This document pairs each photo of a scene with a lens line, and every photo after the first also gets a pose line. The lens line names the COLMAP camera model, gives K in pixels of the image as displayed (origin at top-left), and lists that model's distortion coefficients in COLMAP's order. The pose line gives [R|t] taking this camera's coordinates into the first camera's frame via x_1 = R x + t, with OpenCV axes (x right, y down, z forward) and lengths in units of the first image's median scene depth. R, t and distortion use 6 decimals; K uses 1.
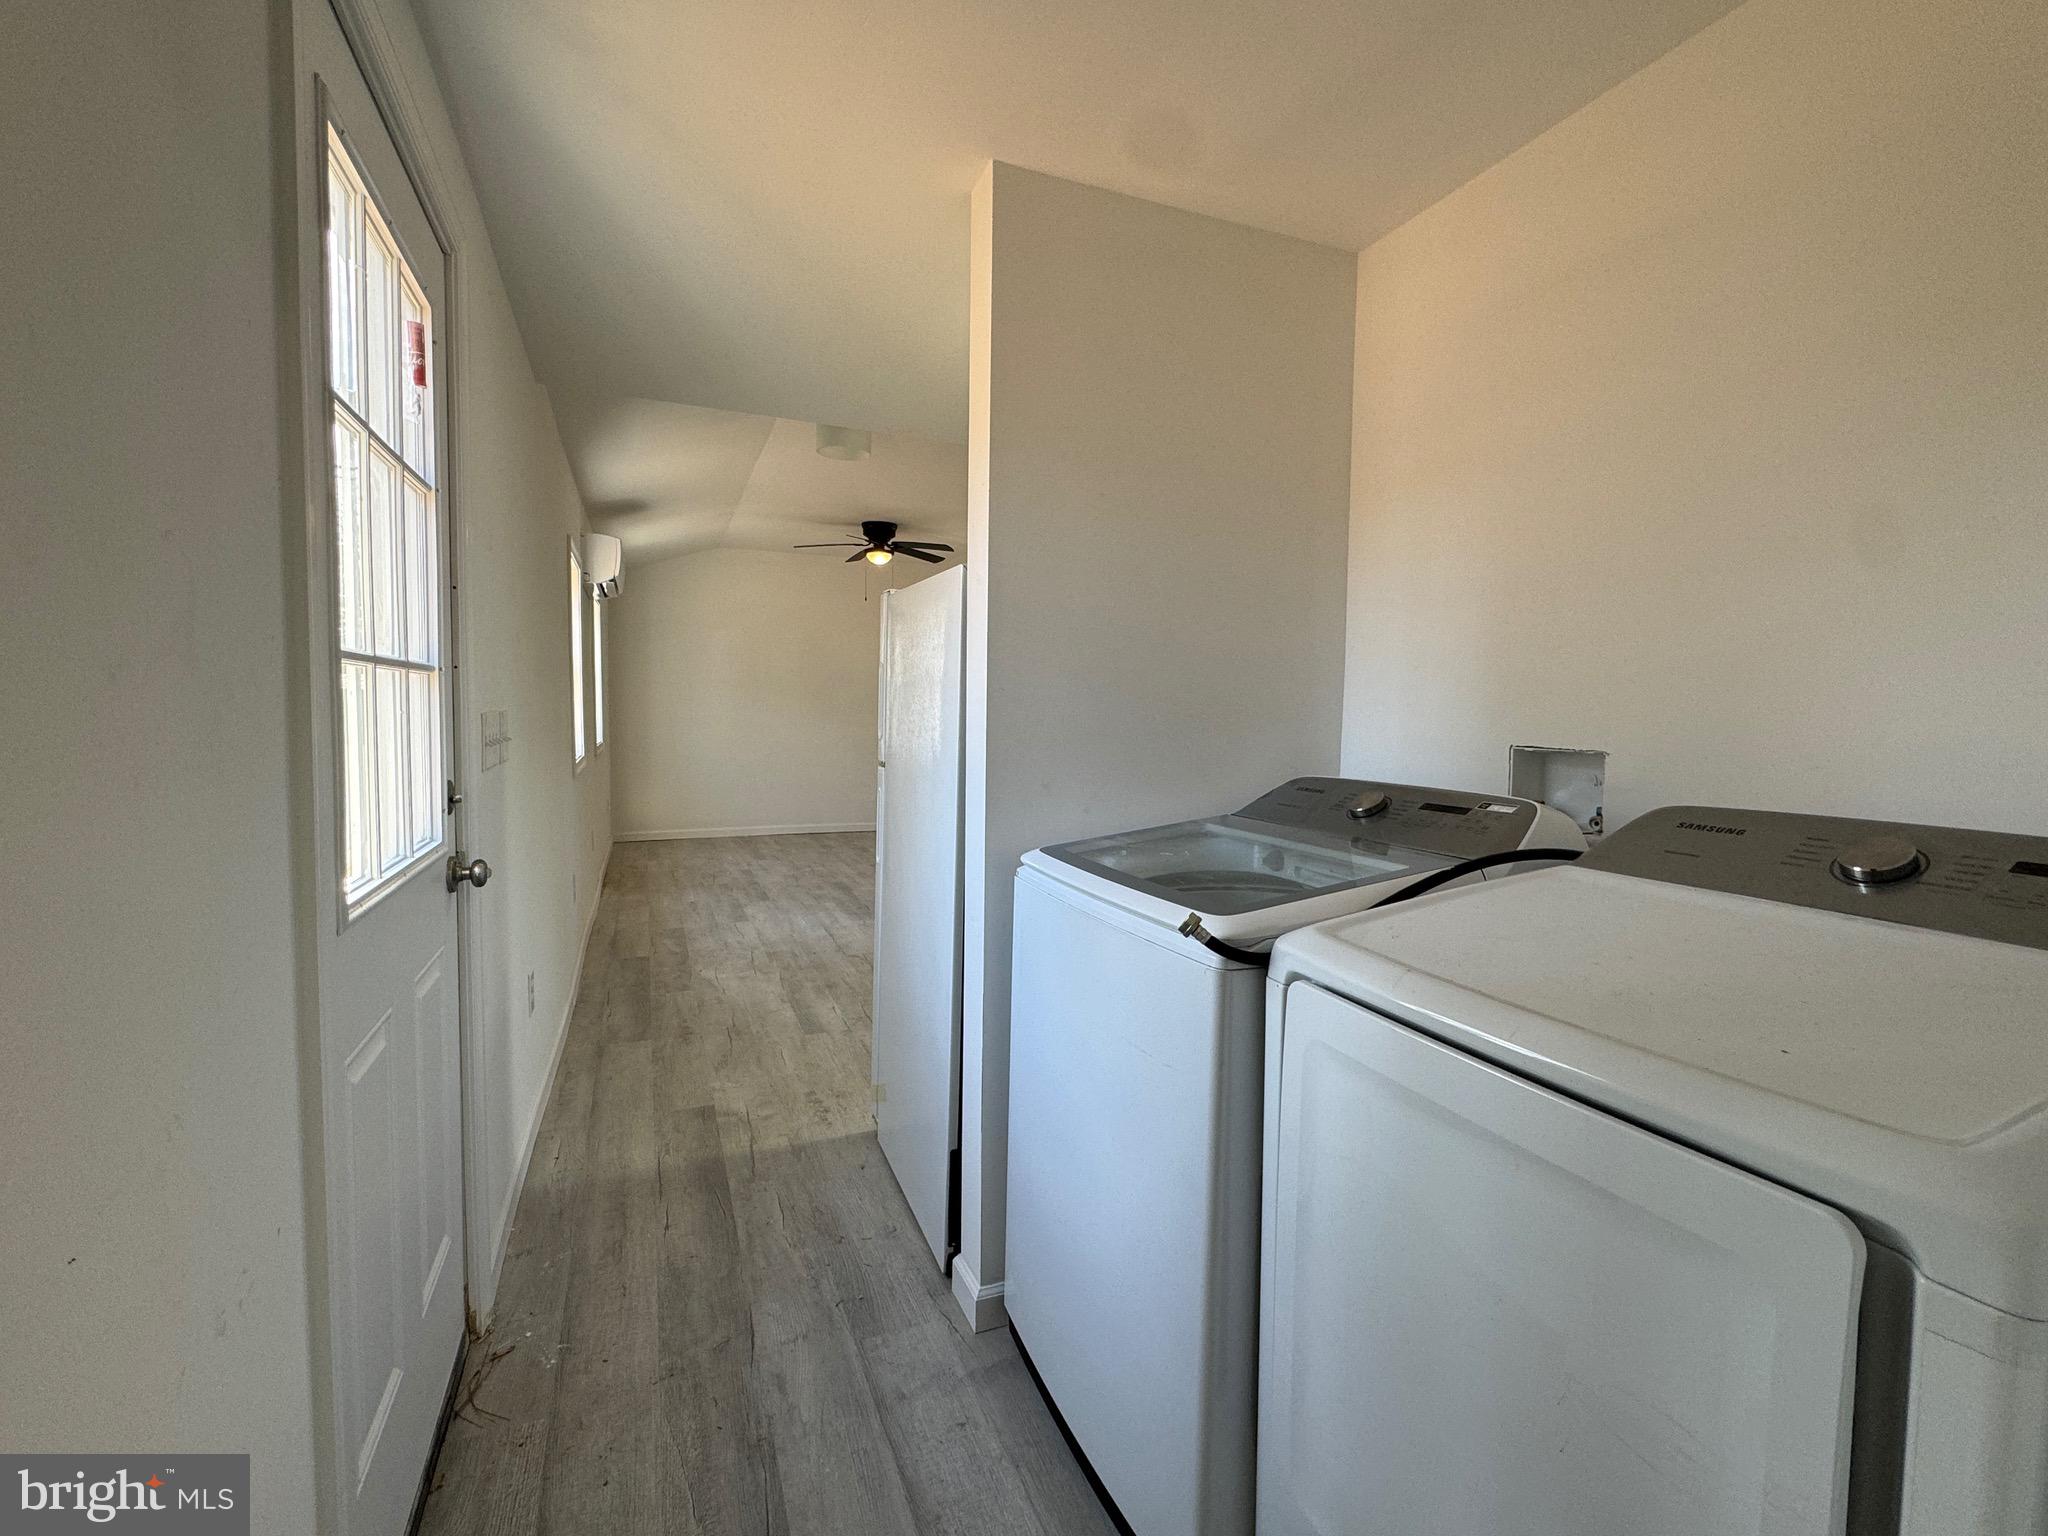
lens RADIAL K [[925.1, 0, 1018.9], [0, 925.1, 768.8], [0, 0, 1]] dist [-0.002558, -0.000359]
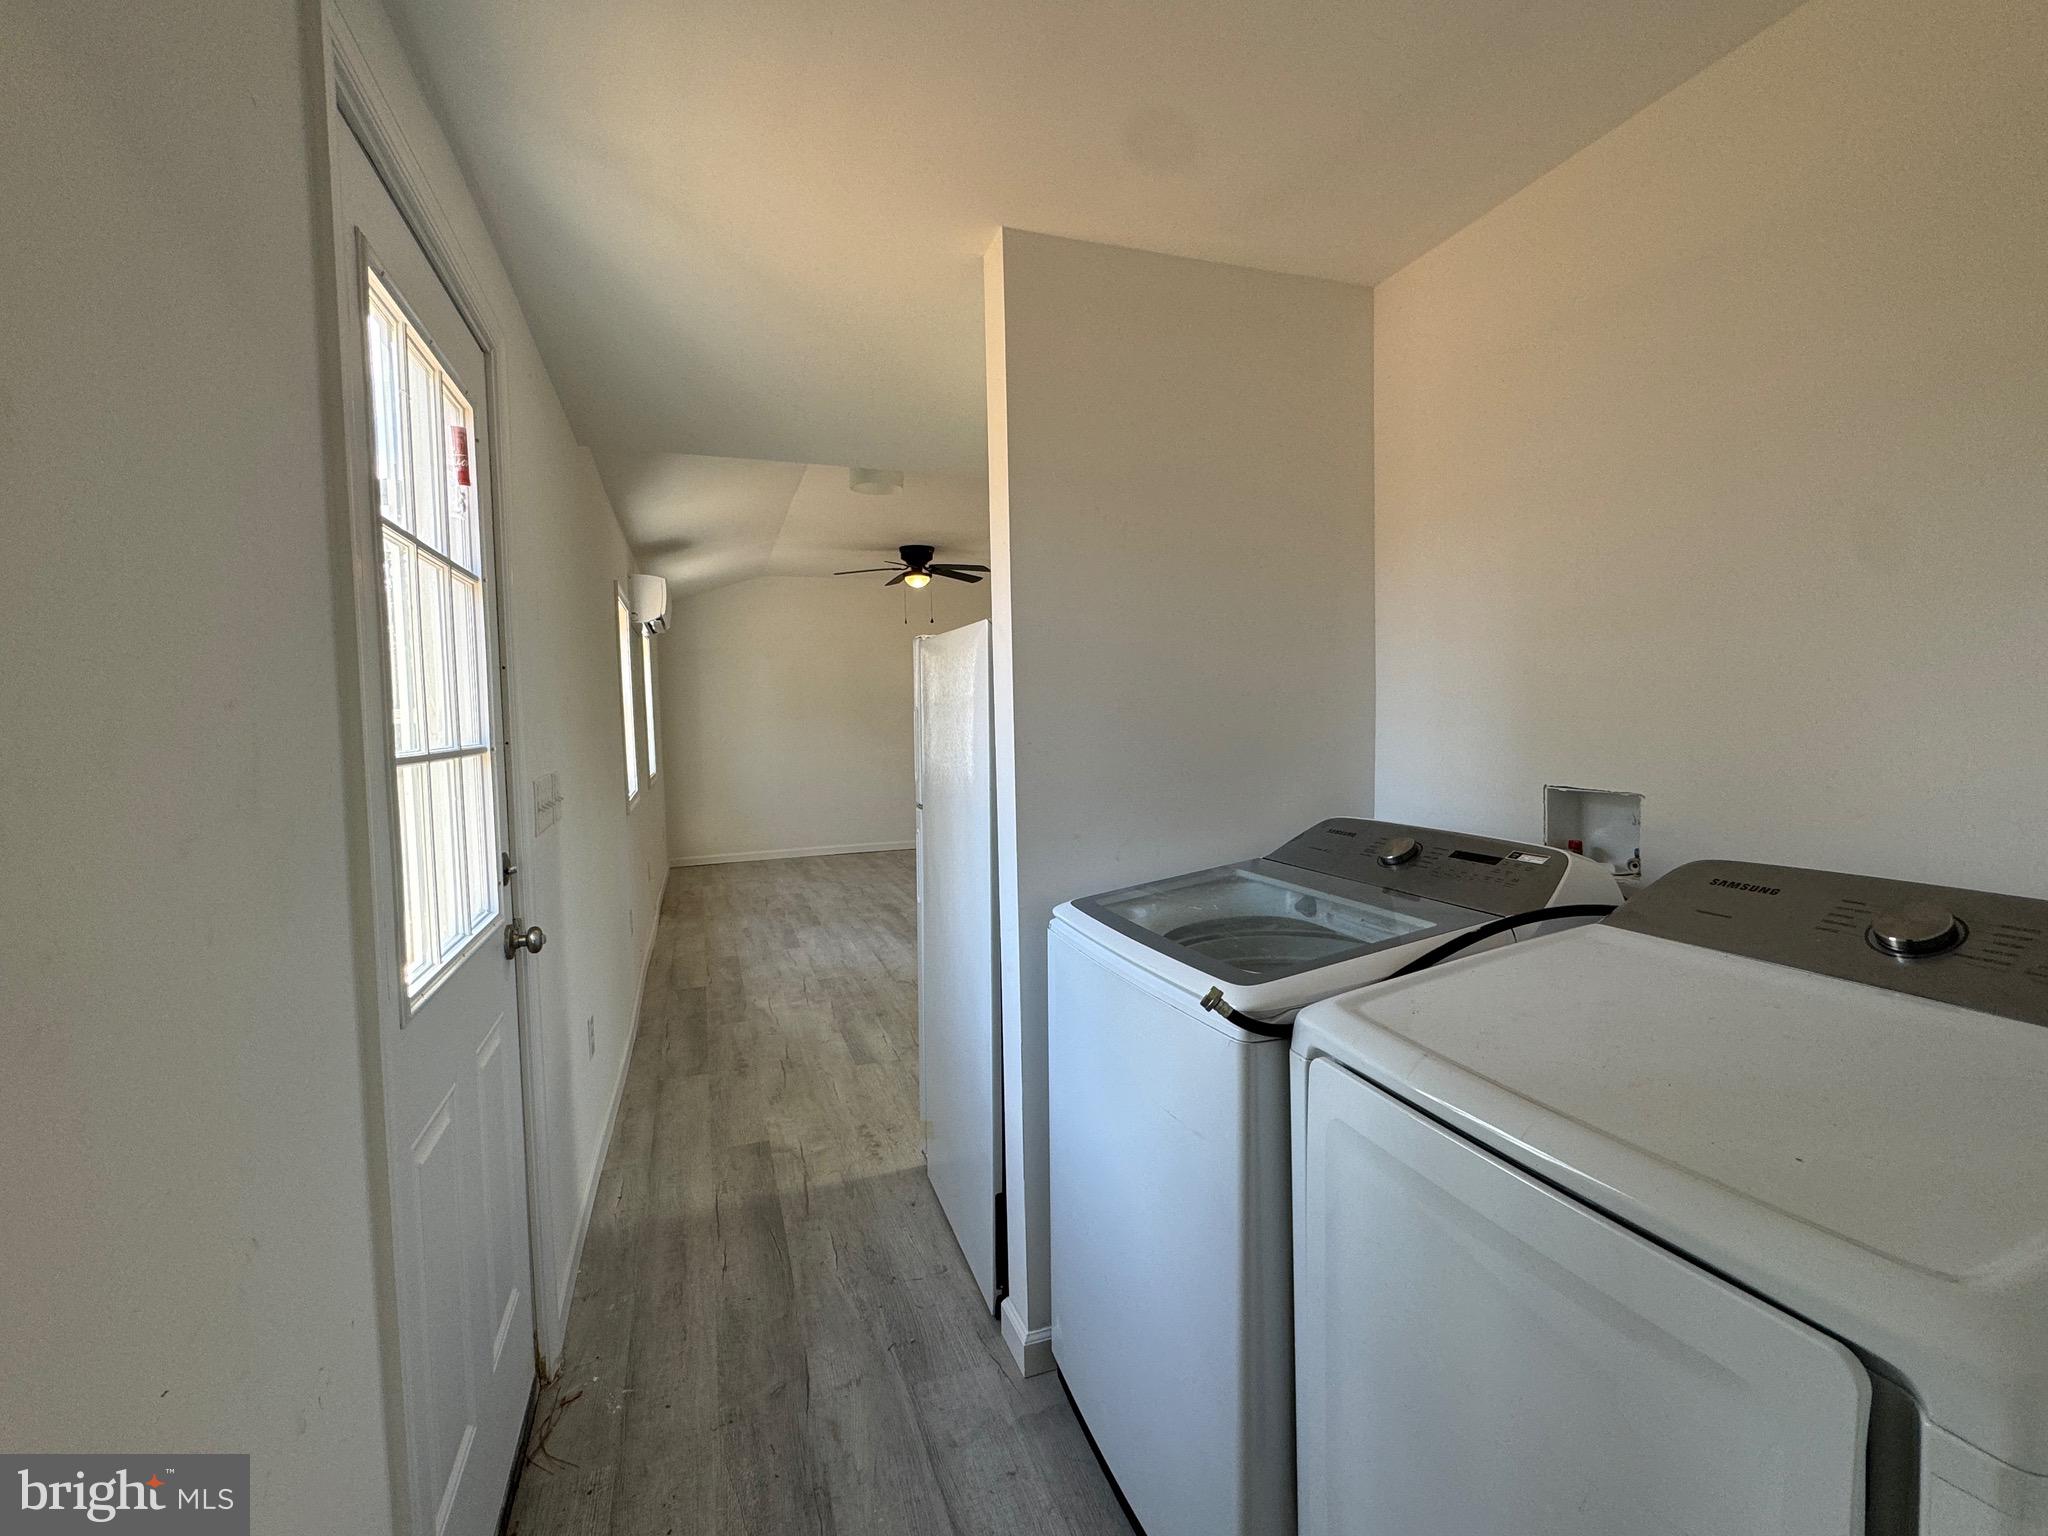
lens RADIAL K [[924.4, 0, 1018.2], [0, 924.4, 770.0], [0, 0, 1]] dist [-0.002246, -0.000031]
pose [[0.998037, -0.033413, -0.052974, 0.022581], [0.033227, 0.999438, -0.004389, -0.053587], [0.053091, 0.002620, 0.998586, -0.014548]]
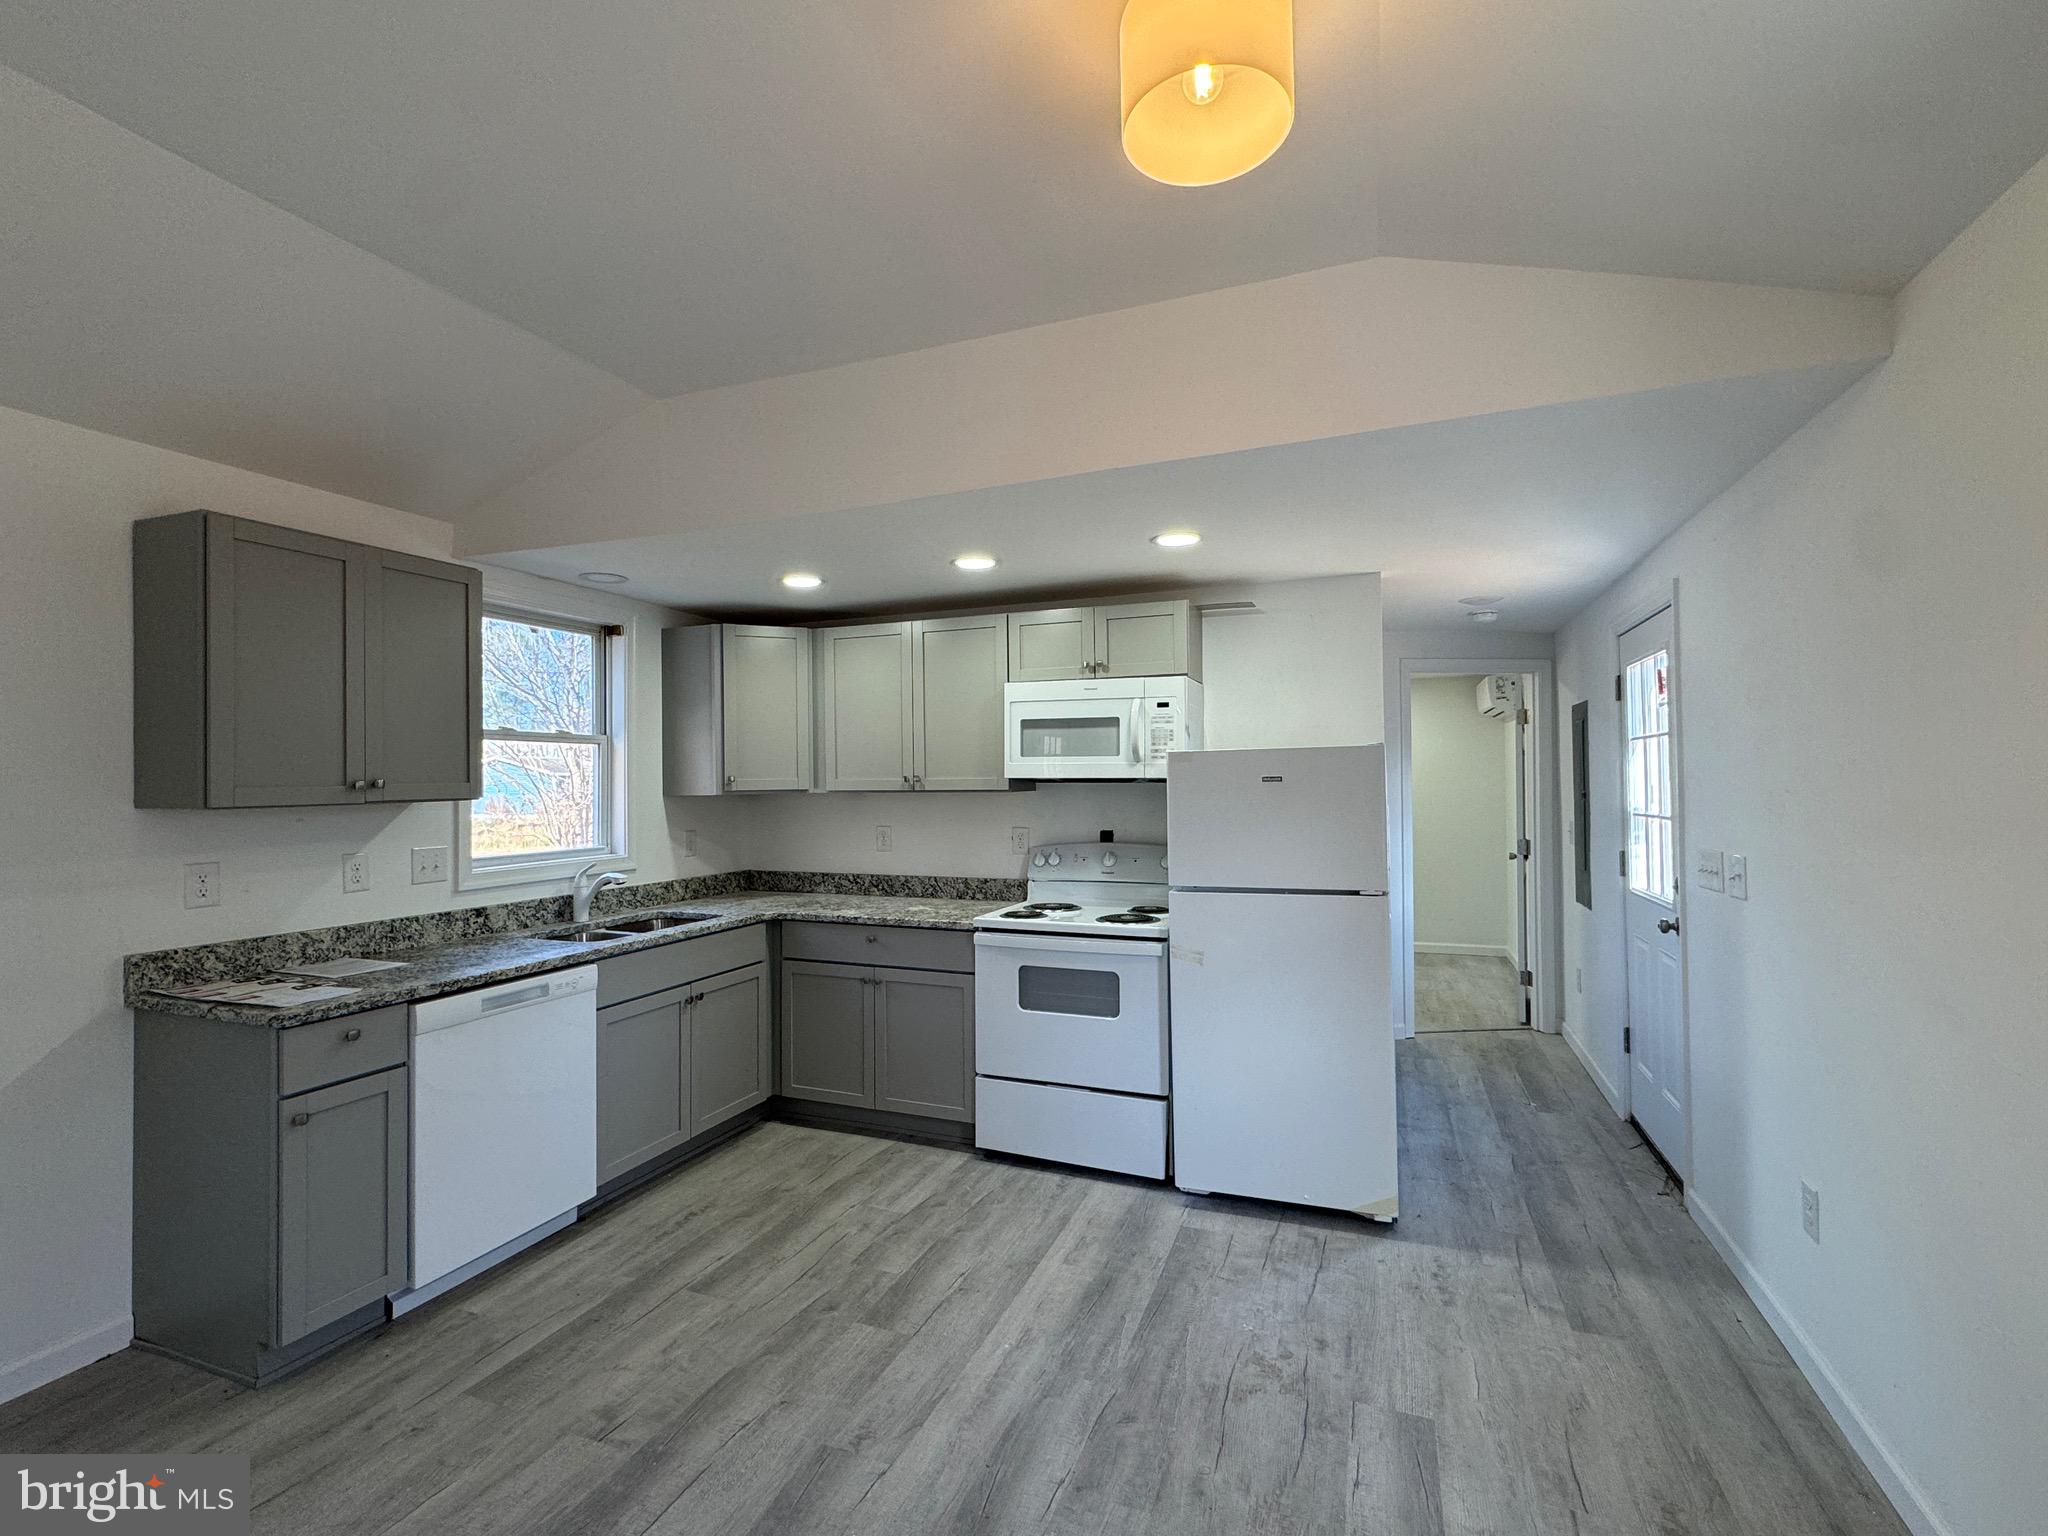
lens RADIAL K [[924.4, 0, 1018.2], [0, 924.4, 770.0], [0, 0, 1]] dist [-0.002246, -0.000031]
pose [[-0.730779, -0.003399, 0.682606, -0.860793], [0.037261, 0.998298, 0.044862, -0.326069], [-0.681596, 0.058219, -0.729409, 3.113516]]
